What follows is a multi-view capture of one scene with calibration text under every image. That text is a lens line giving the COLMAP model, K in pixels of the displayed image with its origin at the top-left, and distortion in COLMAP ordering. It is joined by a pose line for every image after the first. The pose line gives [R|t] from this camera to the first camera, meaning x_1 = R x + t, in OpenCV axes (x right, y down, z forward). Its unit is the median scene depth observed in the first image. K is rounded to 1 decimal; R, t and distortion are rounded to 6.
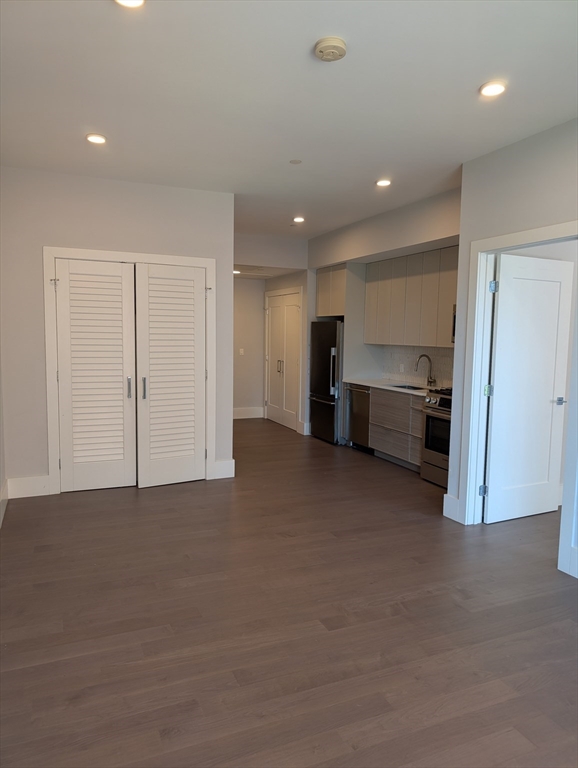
lens RADIAL K [[546.0, 0, 289.0], [0, 546.0, 384.0], [0, 0, 1]] dist [0.129717, -0.256868]
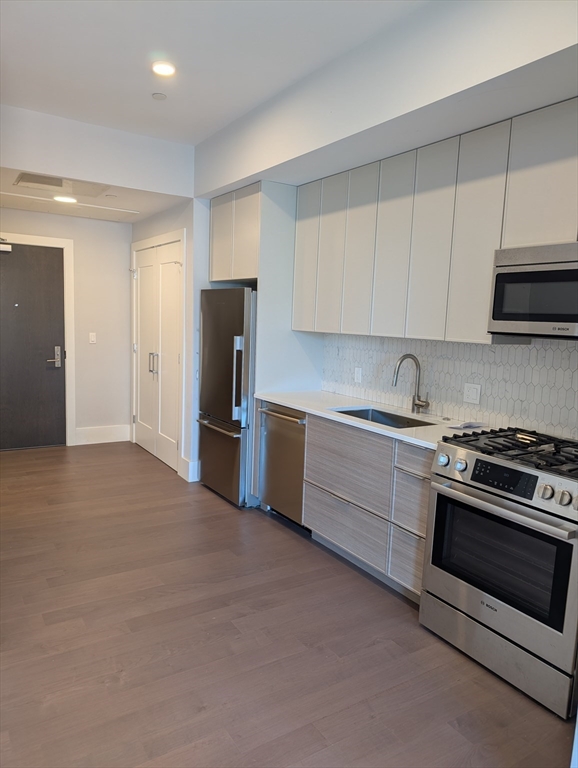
lens RADIAL K [[546.0, 0, 289.0], [0, 546.0, 384.0], [0, 0, 1]] dist [0.129717, -0.256868]
pose [[0.986820, 0.002910, 0.161794, 0.042300], [-0.008084, 0.999477, 0.031324, -0.035844], [-0.161618, -0.032219, 0.986327, 0.441029]]
